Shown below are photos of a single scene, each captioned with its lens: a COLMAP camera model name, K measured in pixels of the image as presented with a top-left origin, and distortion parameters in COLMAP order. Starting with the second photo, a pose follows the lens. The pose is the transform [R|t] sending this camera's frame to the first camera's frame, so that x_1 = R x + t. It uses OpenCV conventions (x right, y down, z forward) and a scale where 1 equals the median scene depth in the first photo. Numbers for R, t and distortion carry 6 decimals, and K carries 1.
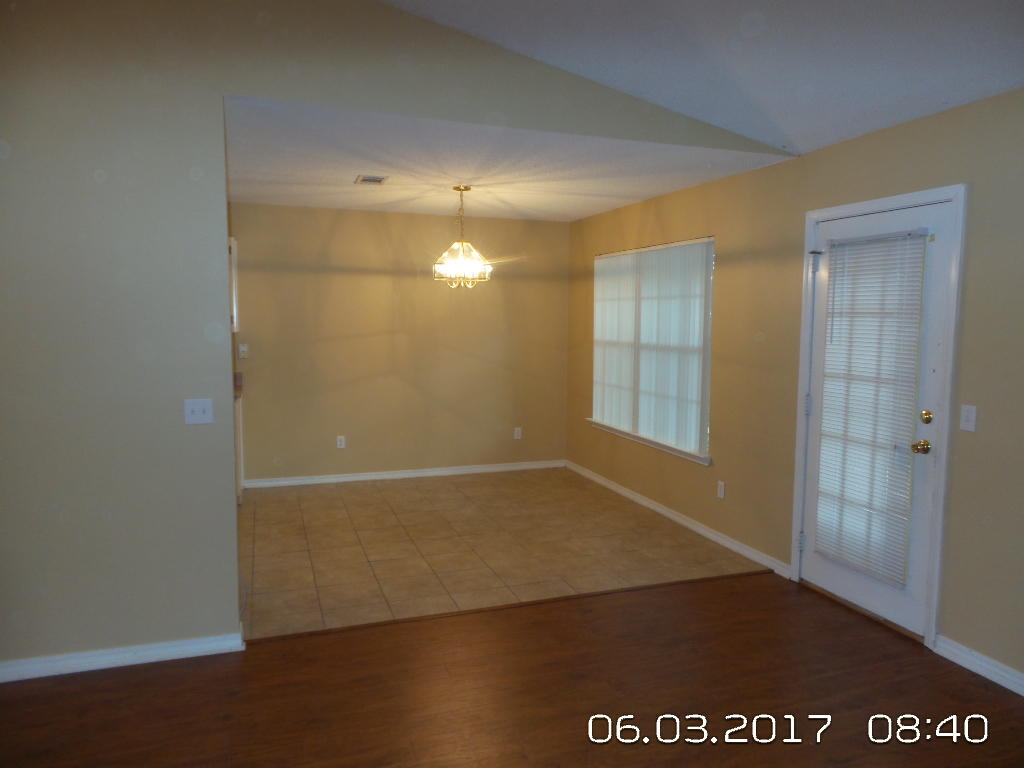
lens RADIAL K [[711.7, 0, 511.3], [0, 711.7, 390.4], [0, 0, 1]] dist [-0.004517, 0.027922]
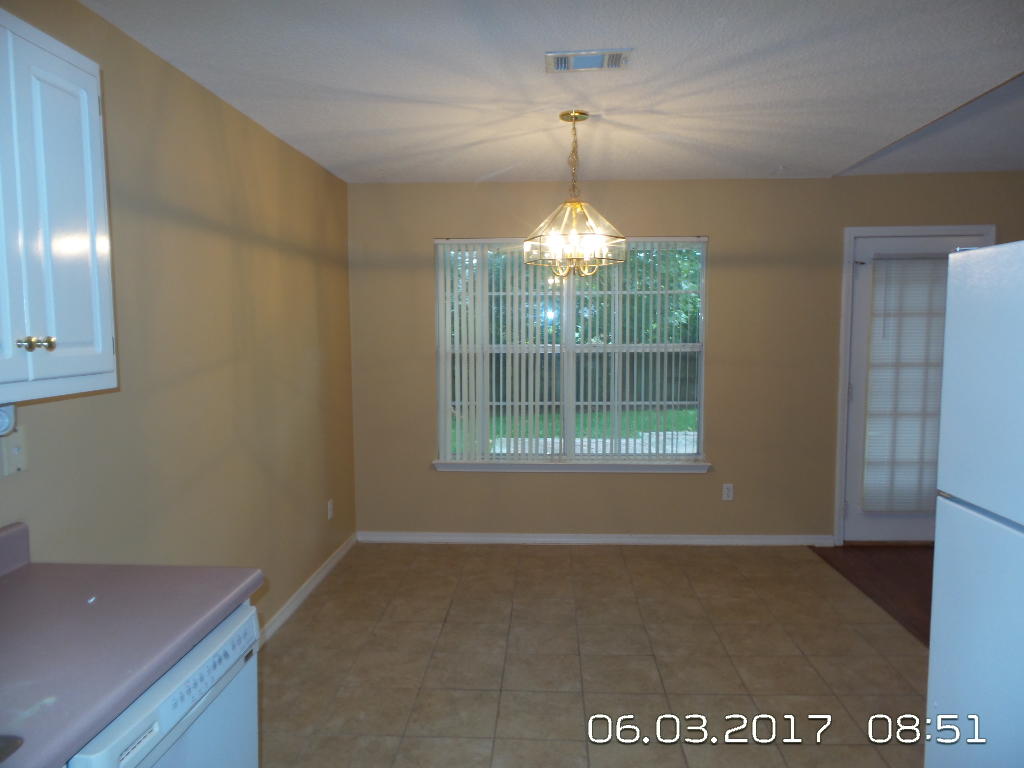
lens RADIAL K [[711.7, 0, 511.3], [0, 711.7, 390.4], [0, 0, 1]] dist [-0.004517, 0.027922]
pose [[0.384783, -0.096219, 0.917978, -0.811748], [0.112667, 0.992011, 0.056753, -0.104239], [-0.916105, 0.081589, 0.392549, 0.973297]]
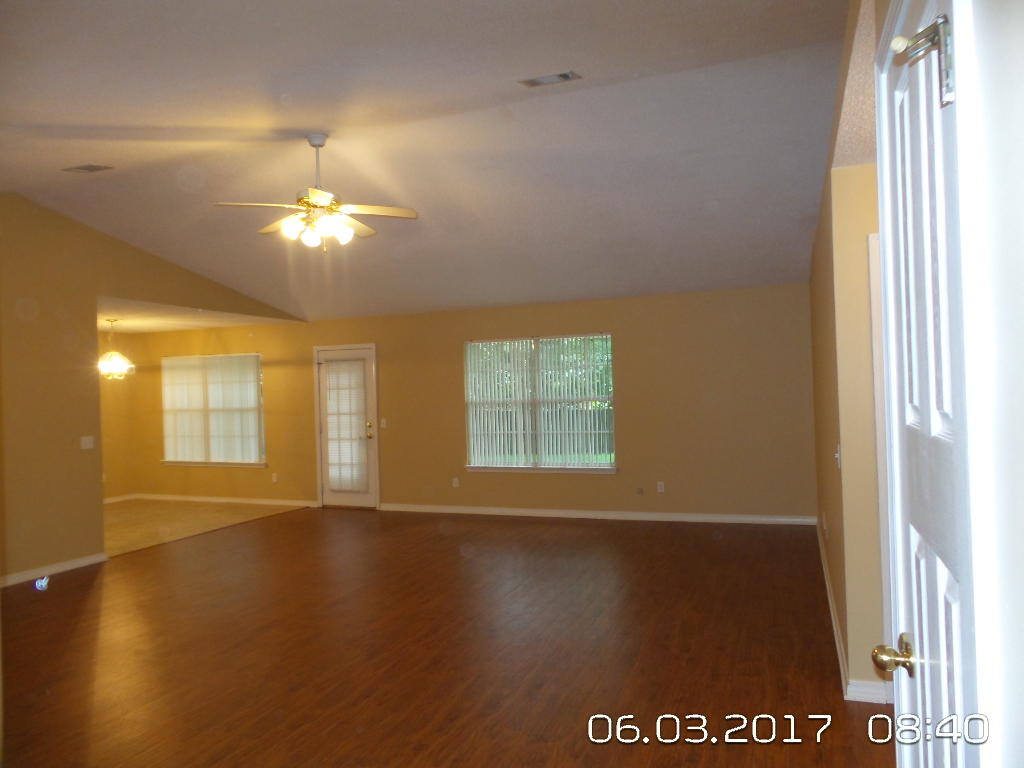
lens RADIAL K [[711.7, 0, 511.3], [0, 711.7, 390.4], [0, 0, 1]] dist [-0.004517, 0.027922]
pose [[0.655059, -0.026435, 0.755115, -0.859971], [0.107699, 0.992450, -0.058685, 0.094896], [-0.747863, 0.119768, 0.652960, -0.926496]]
